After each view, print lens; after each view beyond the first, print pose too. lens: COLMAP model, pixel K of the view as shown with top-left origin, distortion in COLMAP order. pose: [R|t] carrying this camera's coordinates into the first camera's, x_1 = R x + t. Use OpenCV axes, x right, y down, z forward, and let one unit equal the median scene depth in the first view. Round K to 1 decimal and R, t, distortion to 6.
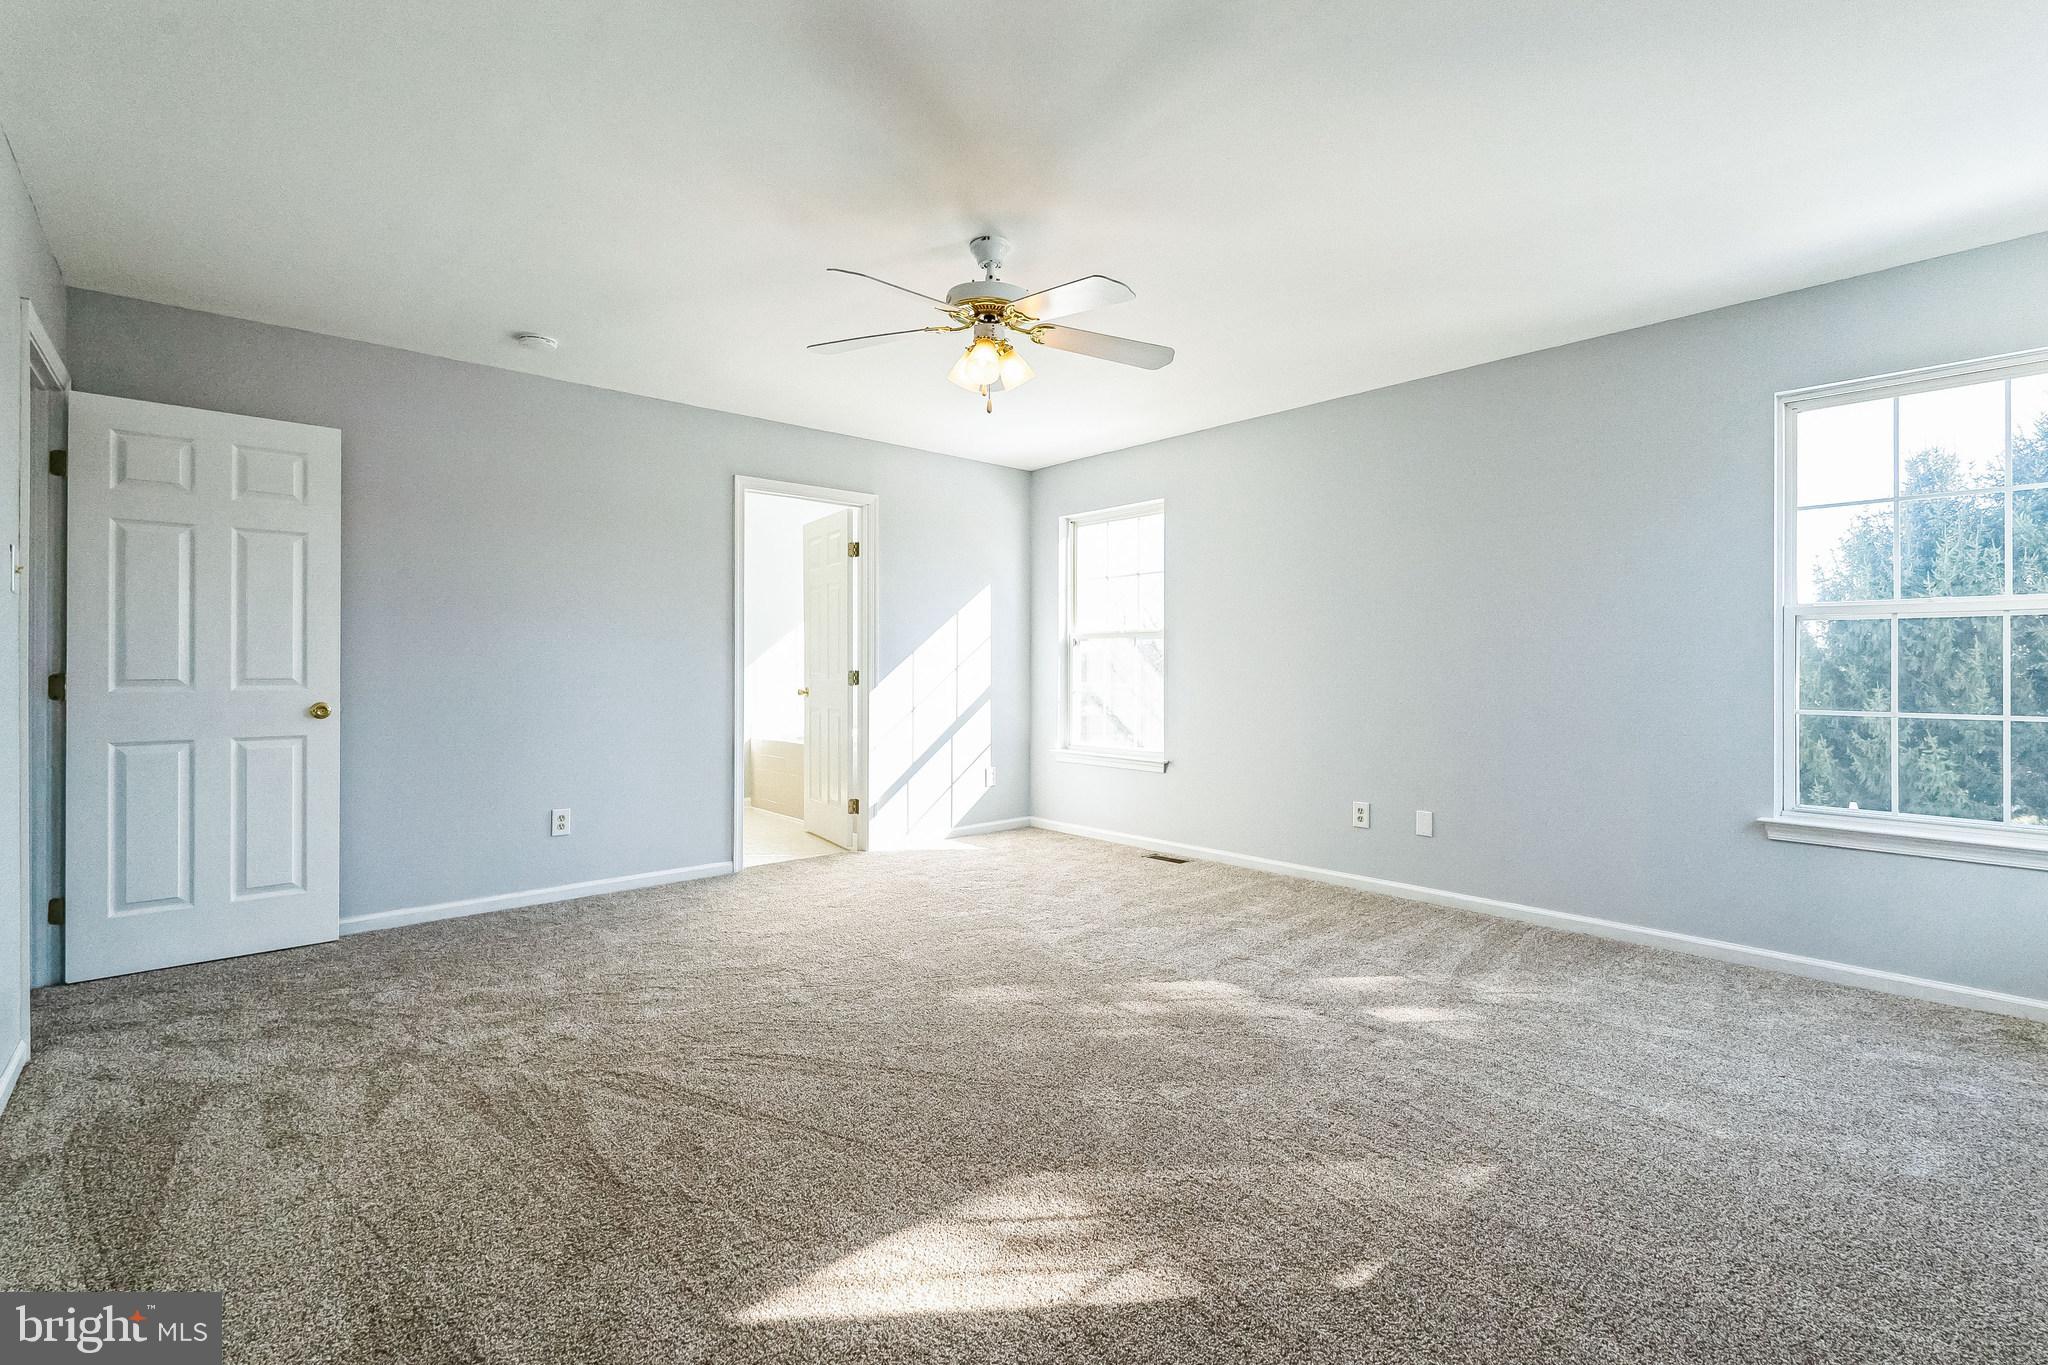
lens RADIAL K [[919.4, 0, 1024.3], [0, 919.4, 666.3], [0, 0, 1]] dist [-0.005550, 0.002142]
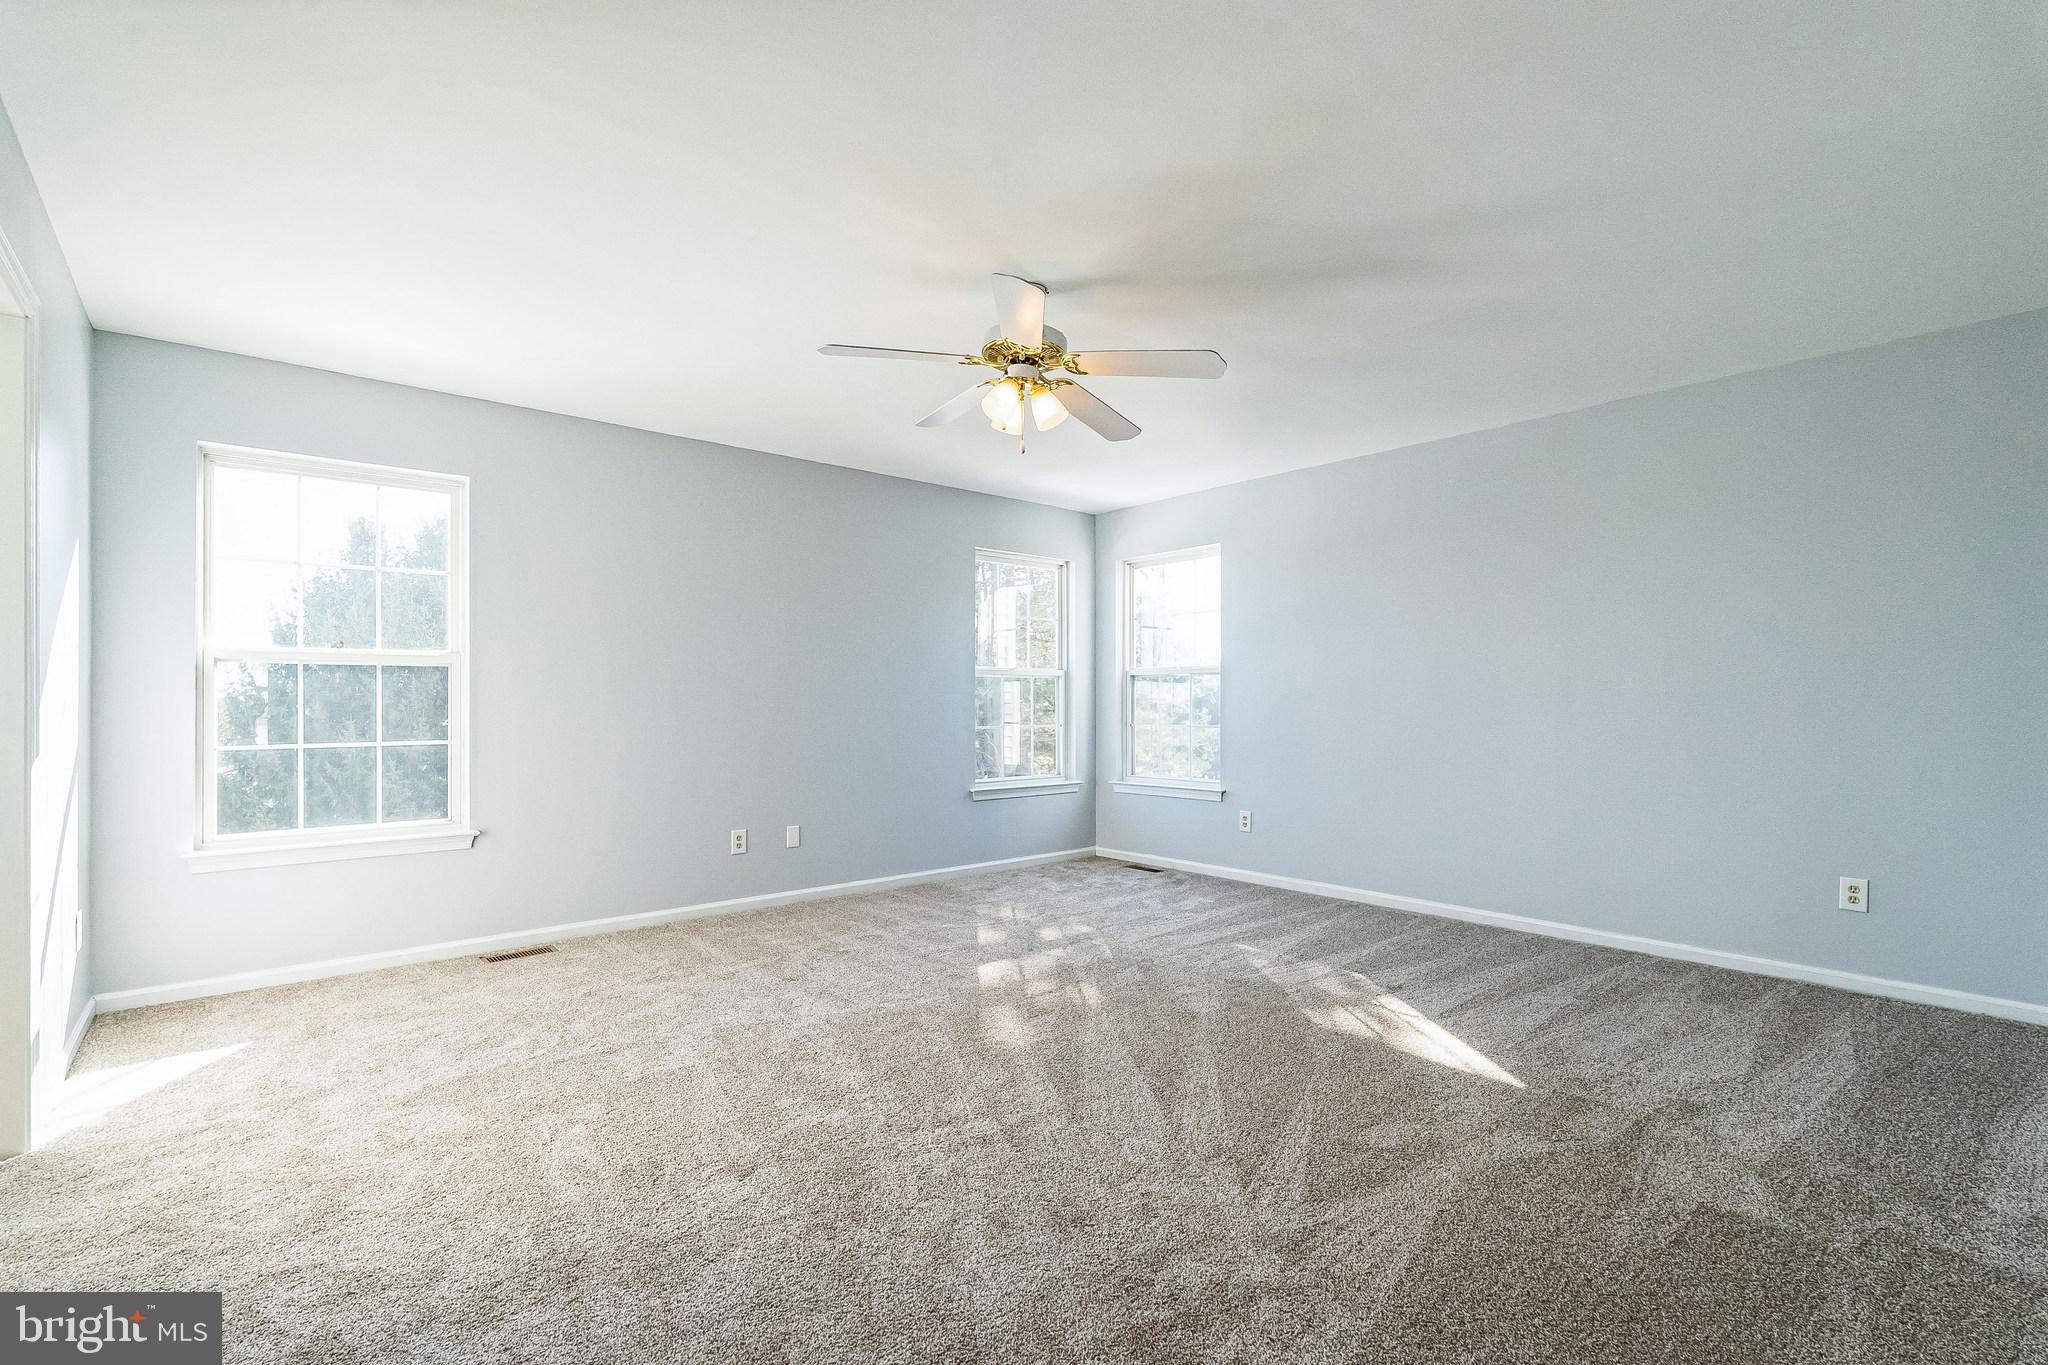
lens RADIAL K [[919.4, 0, 1018.7], [0, 919.4, 684.9], [0, 0, 1]] dist [-0.005550, 0.002142]
pose [[0.009230, 0.022915, 0.999695, -0.910910], [0.003743, 0.999730, -0.022950, 0.007052], [-0.999950, 0.003953, 0.009141, 0.865648]]
